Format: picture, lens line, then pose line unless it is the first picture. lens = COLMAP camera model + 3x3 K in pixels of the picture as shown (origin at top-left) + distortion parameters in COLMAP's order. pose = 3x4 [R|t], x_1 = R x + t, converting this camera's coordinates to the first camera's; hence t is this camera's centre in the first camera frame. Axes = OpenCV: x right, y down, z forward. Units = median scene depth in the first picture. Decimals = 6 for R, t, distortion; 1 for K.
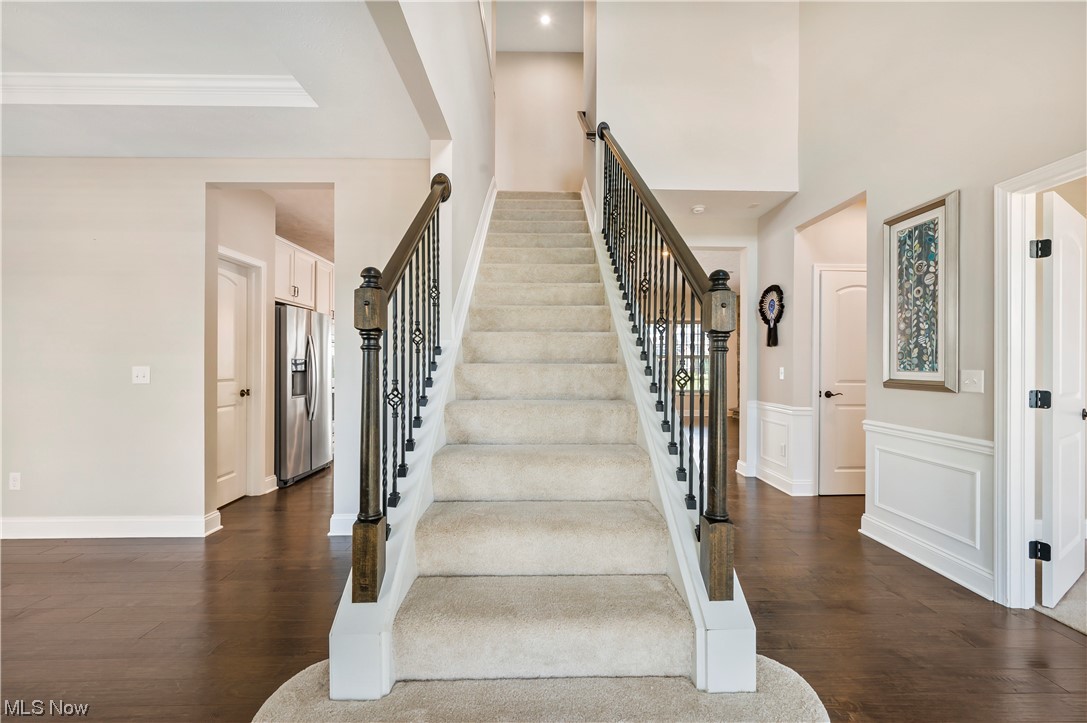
lens RADIAL K [[436.5, 0, 543.7], [0, 436.5, 364.4], [0, 0, 1]] dist [0.001938, -0.001082]
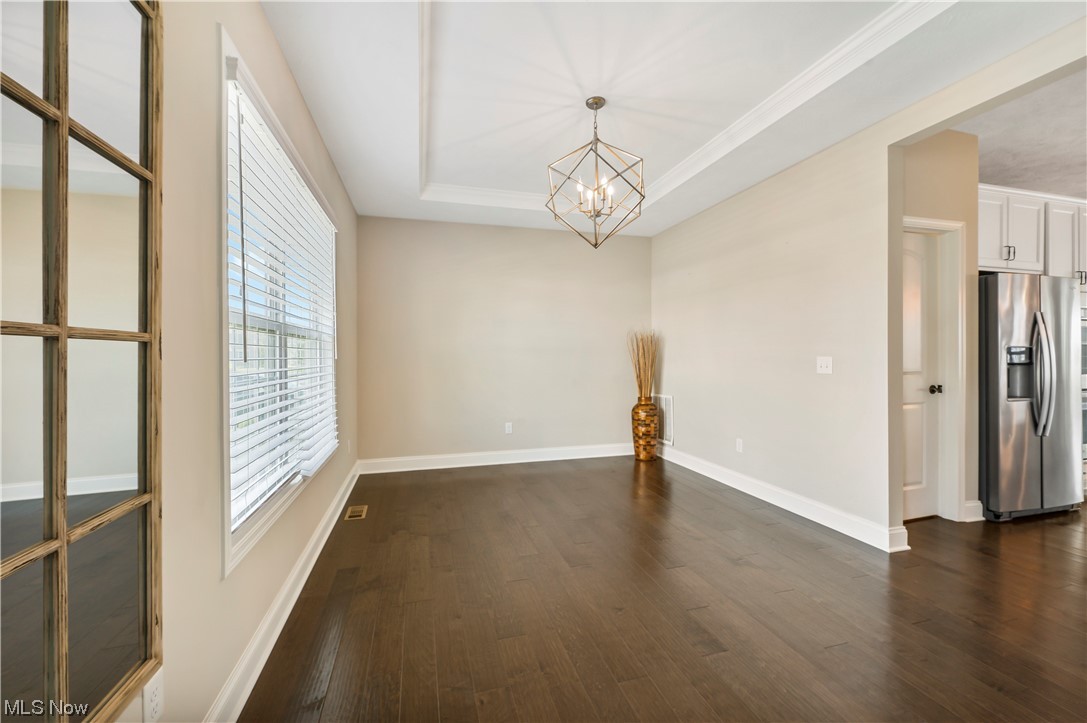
lens RADIAL K [[436.5, 0, 548.8], [0, 436.5, 355.4], [0, 0, 1]] dist [0.001938, -0.001082]
pose [[0.262024, 0.000641, -0.965061, -0.087742], [0.003019, 0.999994, 0.001484, -0.001300], [0.965057, -0.003302, 0.262021, 0.091914]]
